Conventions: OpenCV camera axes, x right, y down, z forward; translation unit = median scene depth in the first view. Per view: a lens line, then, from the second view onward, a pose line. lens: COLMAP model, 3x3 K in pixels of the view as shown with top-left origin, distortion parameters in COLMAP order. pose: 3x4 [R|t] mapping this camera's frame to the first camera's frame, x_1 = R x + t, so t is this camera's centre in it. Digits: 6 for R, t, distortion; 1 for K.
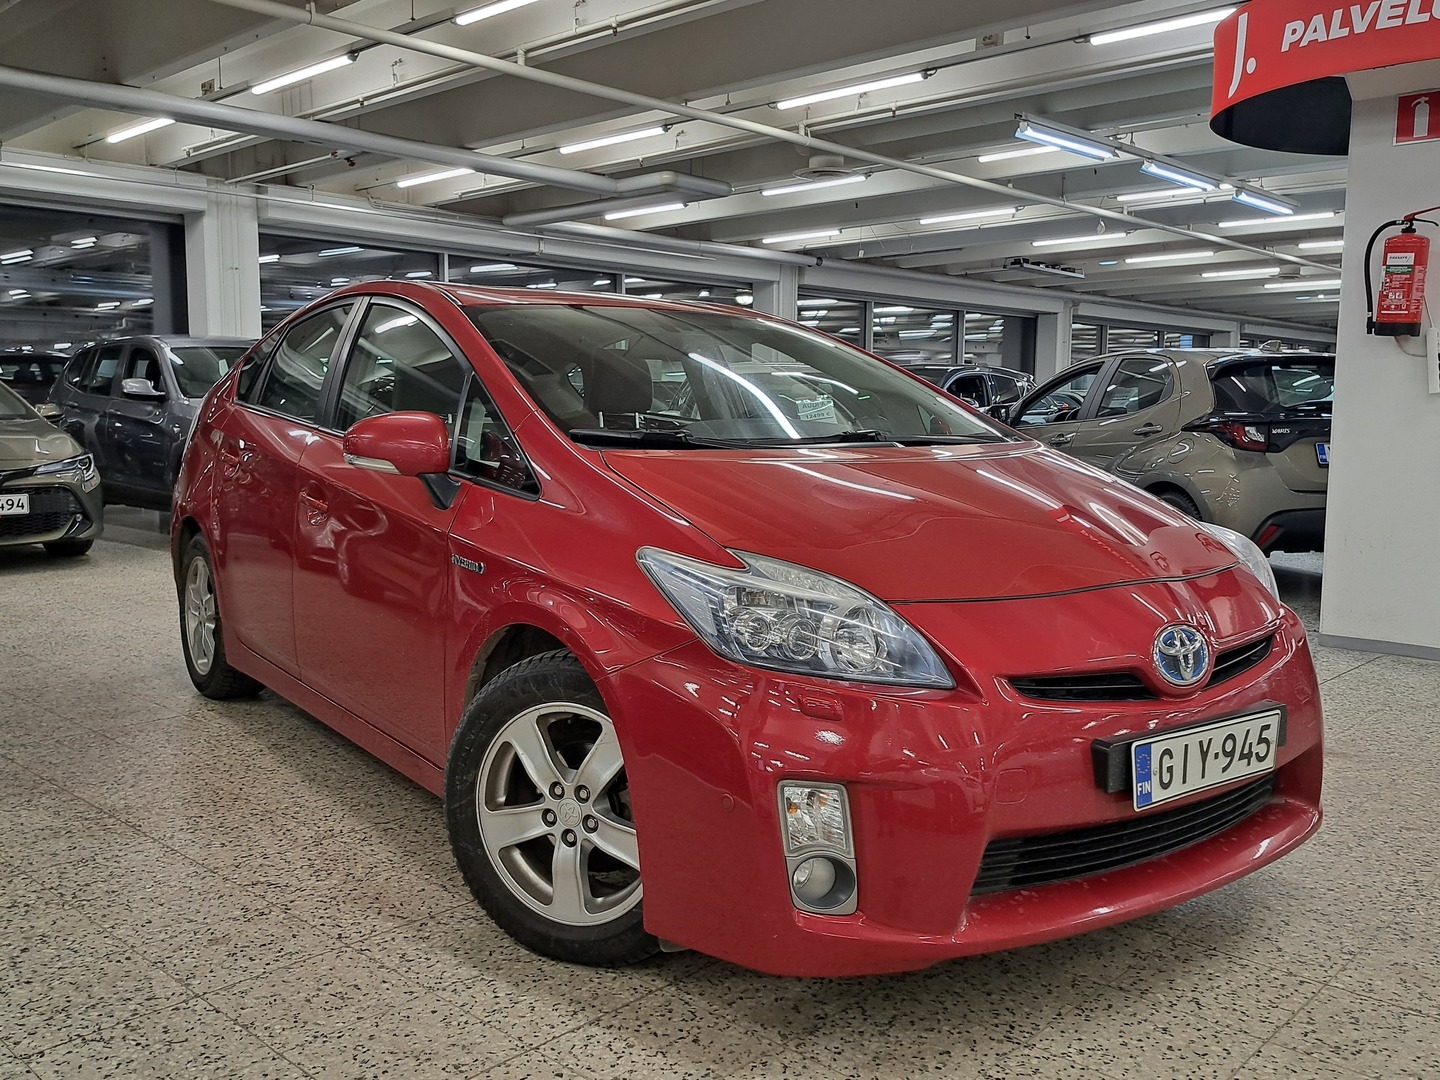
lens RADIAL K [[1267.7, 0, 746.1], [0, 1267.7, 540.1], [0, 0, 1]] dist [0.007622, 0.004066]
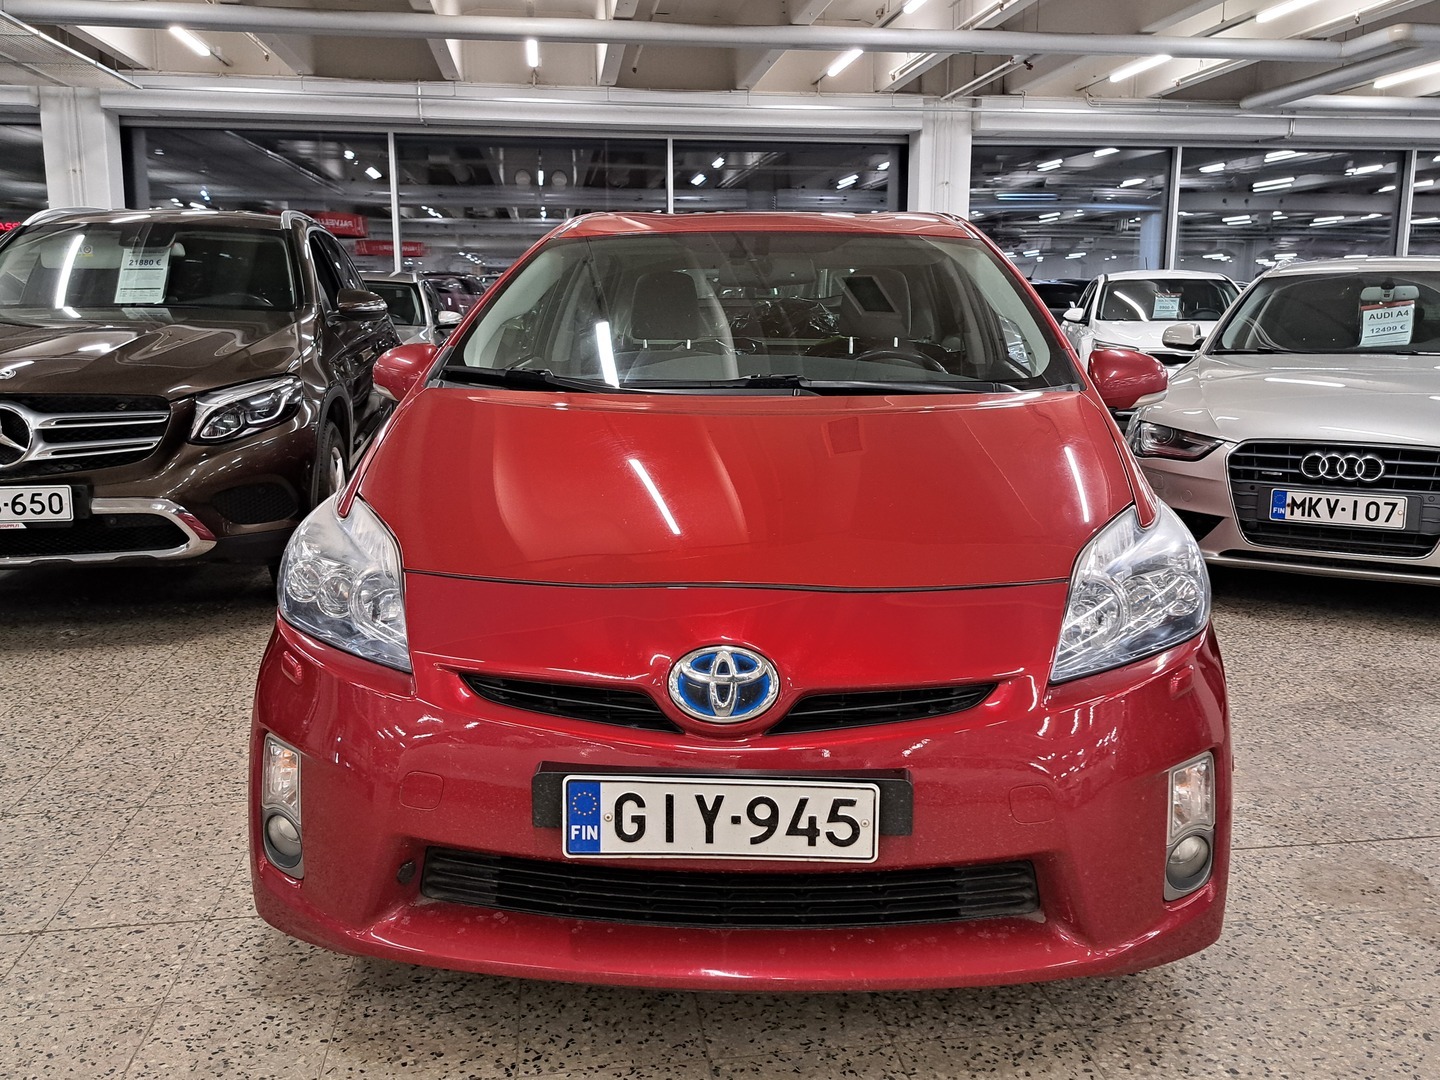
lens RADIAL K [[1243.0, 0, 734.2], [0, 1243.0, 536.6], [0, 0, 1]] dist [0.099073, -0.136419]
pose [[0.770109, 0.108429, -0.628630, 0.795701], [-0.059694, 0.993373, 0.098213, -0.075474], [0.635113, -0.038109, 0.771478, 0.393380]]
